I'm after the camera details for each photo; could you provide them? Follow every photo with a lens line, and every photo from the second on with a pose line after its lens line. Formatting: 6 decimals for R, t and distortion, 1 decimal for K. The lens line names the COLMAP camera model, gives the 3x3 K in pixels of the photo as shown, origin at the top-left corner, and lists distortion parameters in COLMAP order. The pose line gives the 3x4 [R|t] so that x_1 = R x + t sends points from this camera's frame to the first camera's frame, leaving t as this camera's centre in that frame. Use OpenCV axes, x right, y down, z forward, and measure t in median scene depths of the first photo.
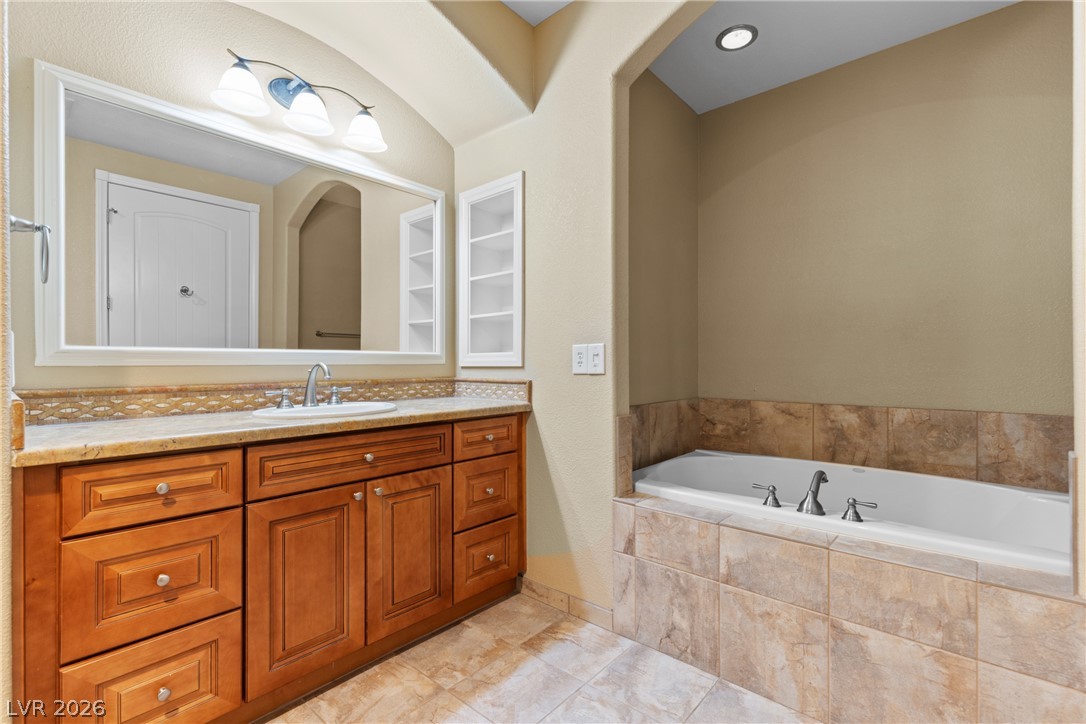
lens RADIAL K [[494.0, 0, 539.6], [0, 494.0, 367.7], [0, 0, 1]] dist [0.003457, -0.001105]
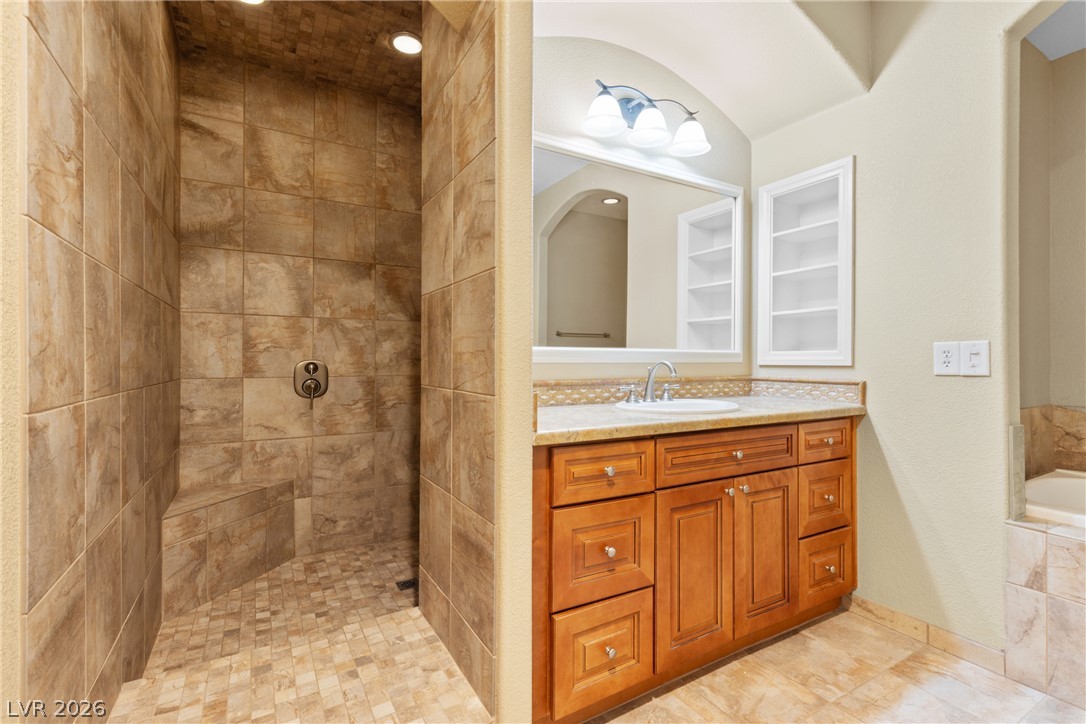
lens RADIAL K [[494.0, 0, 541.5], [0, 494.0, 361.6], [0, 0, 1]] dist [0.003457, -0.001105]
pose [[0.944825, 0.006256, -0.327515, -0.343782], [-0.008607, 0.999947, -0.005729, -0.000365], [0.327462, 0.008232, 0.944829, -0.081753]]
